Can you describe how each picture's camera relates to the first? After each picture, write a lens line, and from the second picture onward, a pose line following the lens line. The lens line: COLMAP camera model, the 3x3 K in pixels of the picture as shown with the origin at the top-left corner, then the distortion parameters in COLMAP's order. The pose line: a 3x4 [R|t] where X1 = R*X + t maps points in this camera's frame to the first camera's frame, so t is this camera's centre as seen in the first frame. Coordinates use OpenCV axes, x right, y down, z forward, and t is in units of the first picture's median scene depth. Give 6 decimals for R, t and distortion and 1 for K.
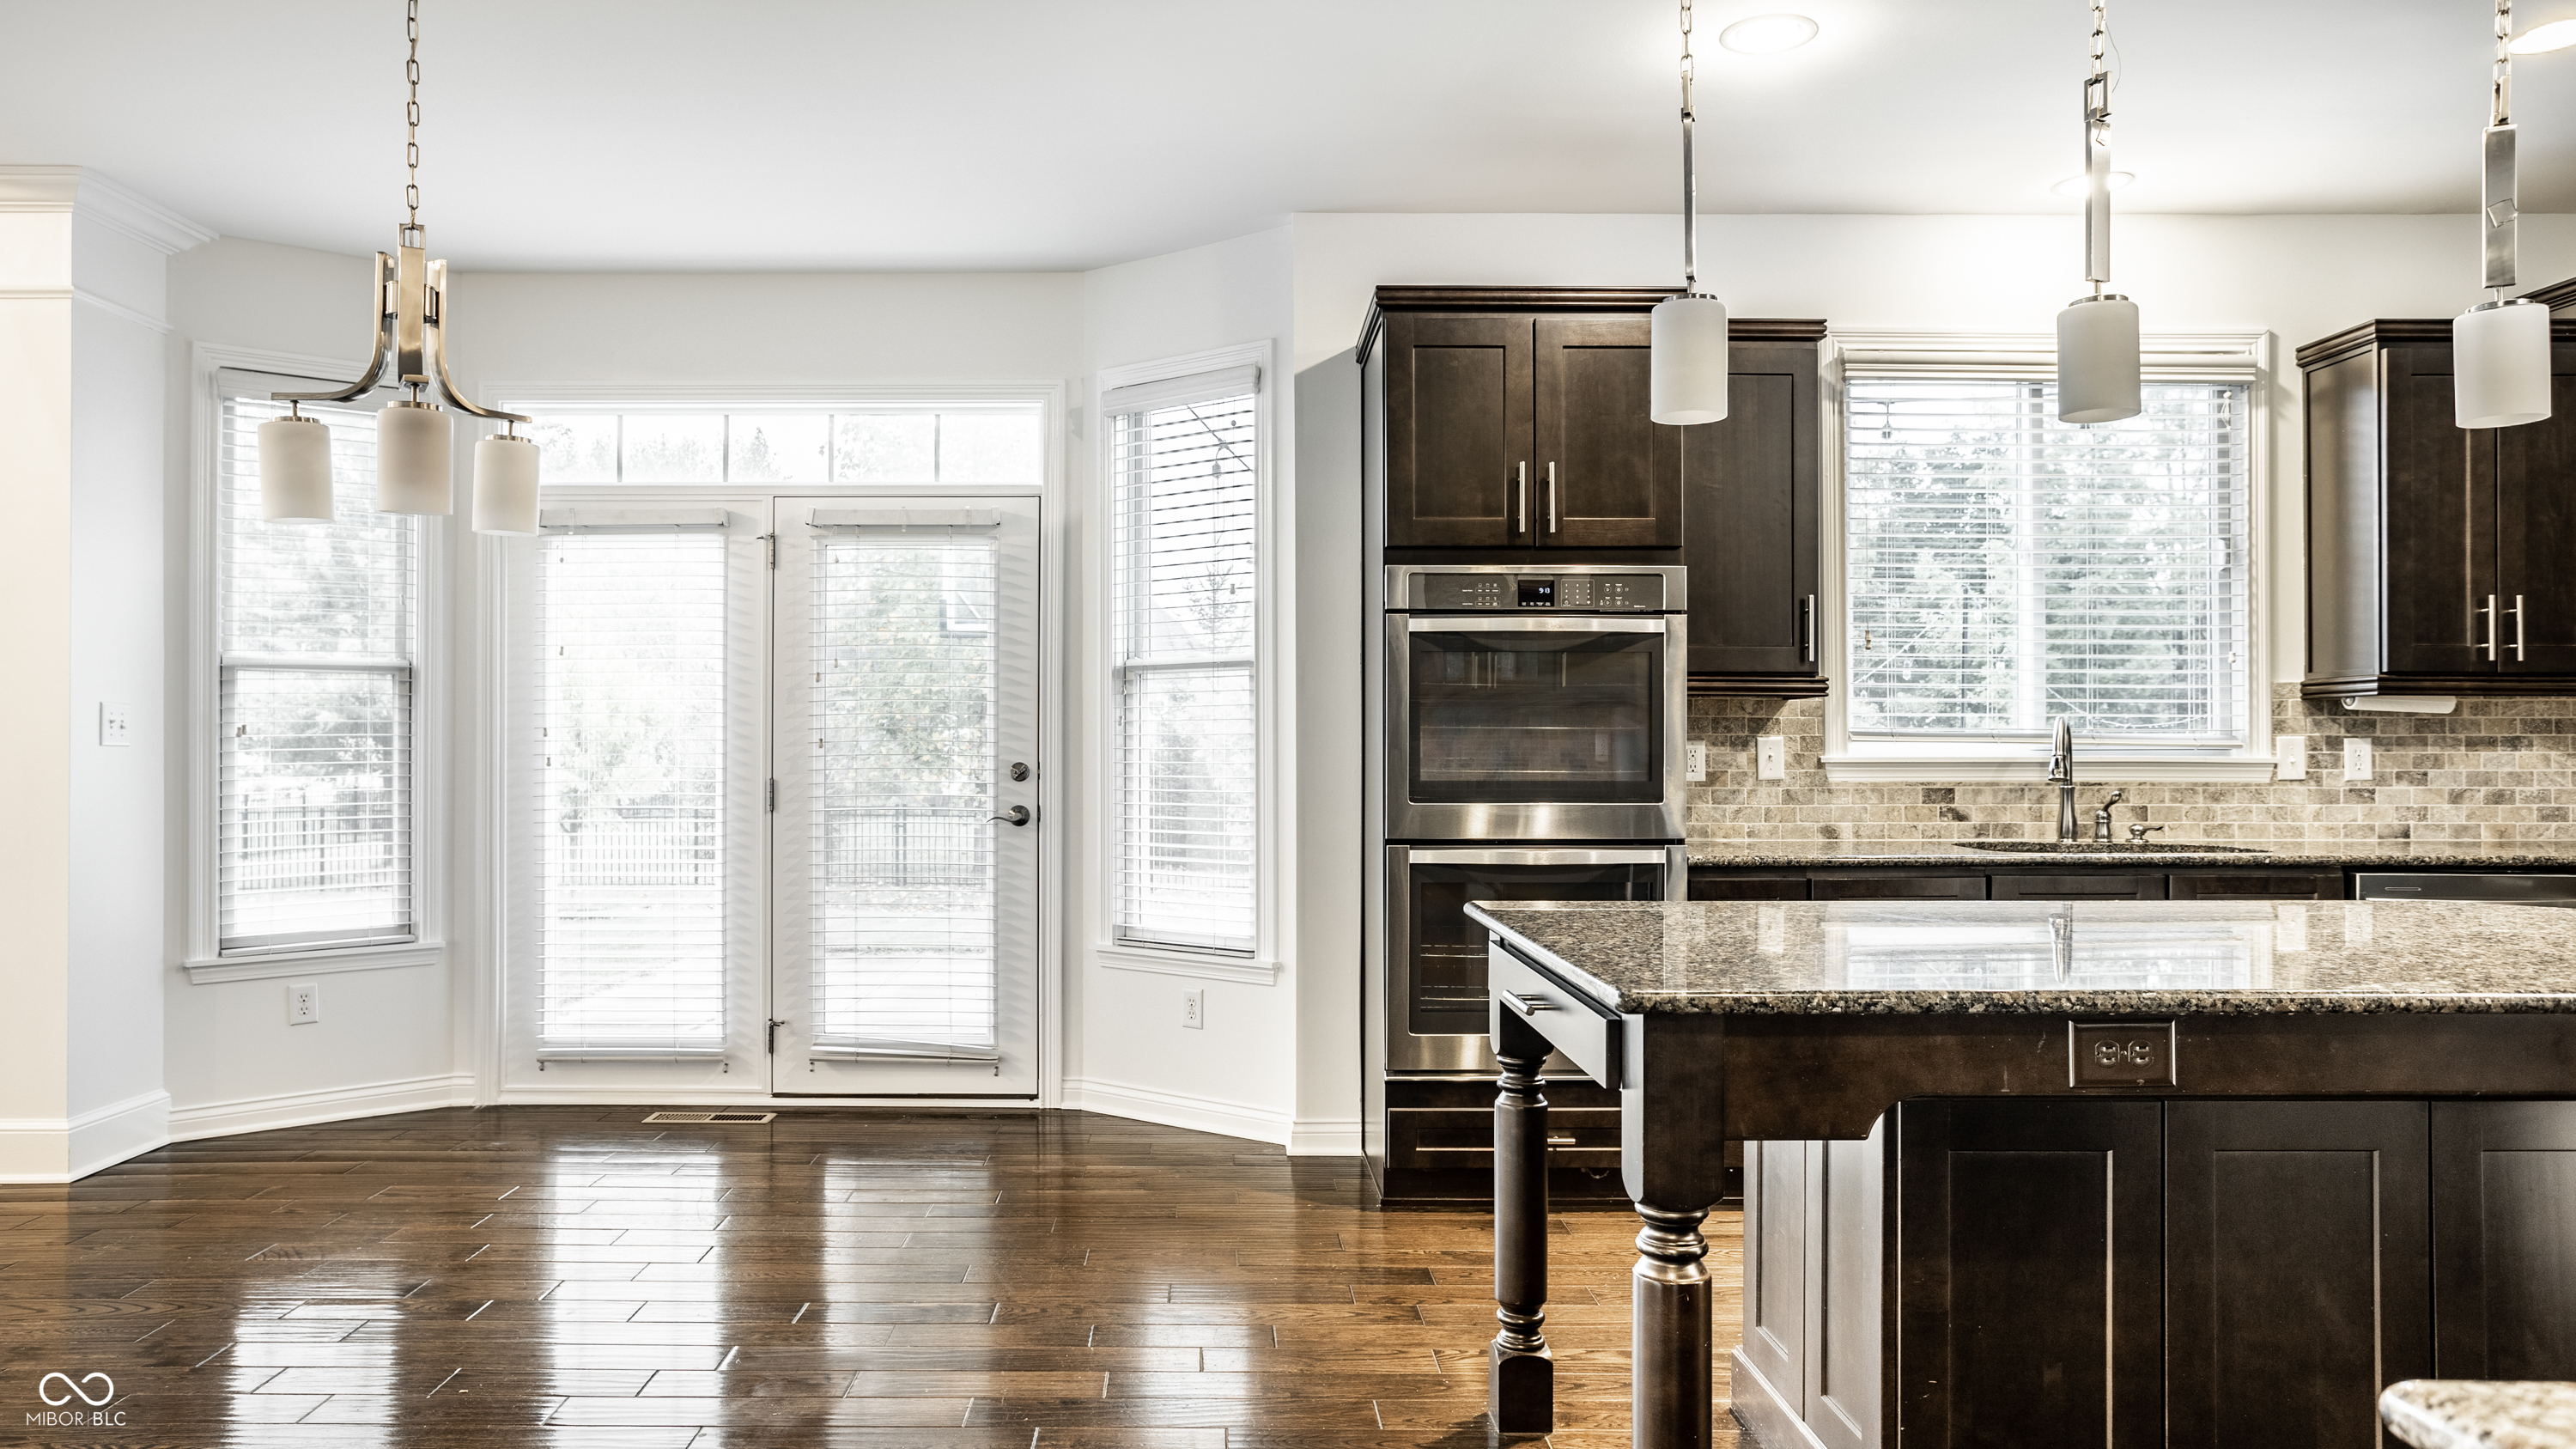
lens RADIAL K [[1711.8, 0, 1274.5], [0, 1711.8, 735.4], [0, 0, 1]] dist [-0.005689, 0.006892]
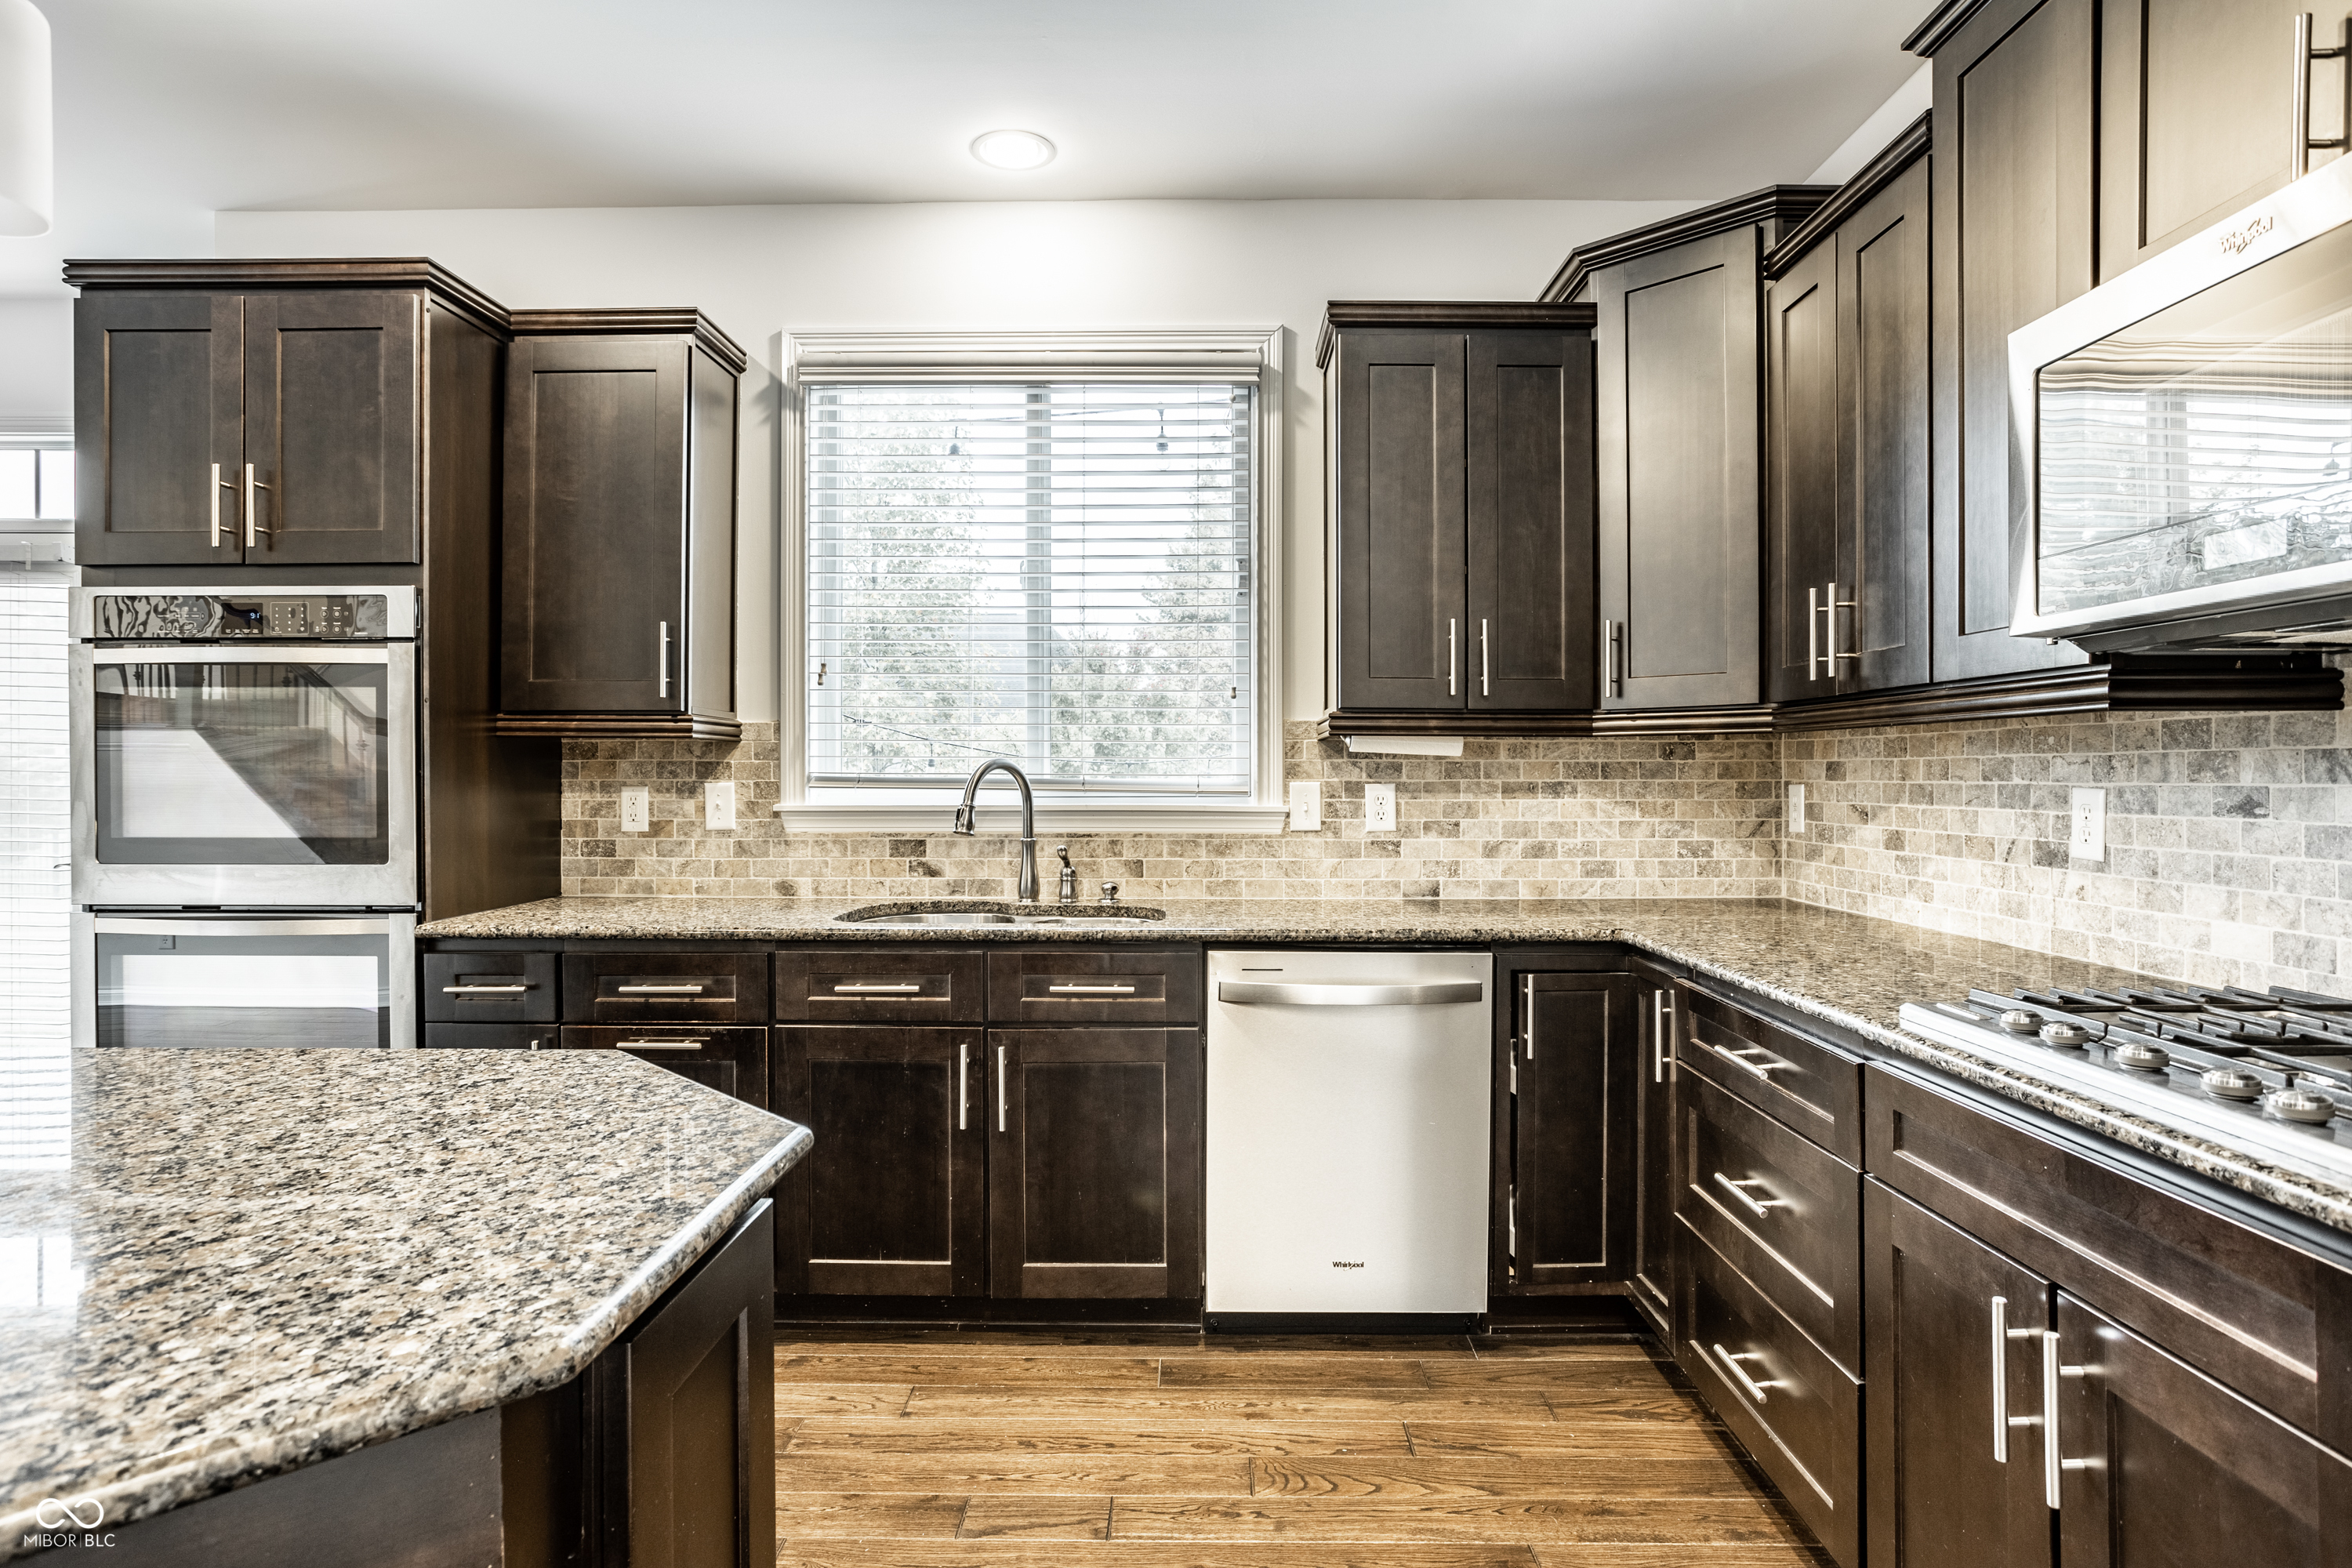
lens RADIAL K [[1335.7, 0, 1179.4], [0, 1335.7, 770.6], [0, 0, 1]] dist [-0.028160, 0.001787]
pose [[0.999865, -0.000057, -0.016442, 0.541042], [0.000194, 0.999965, 0.008370, -0.011189], [0.016441, -0.008372, 0.999830, 0.303953]]
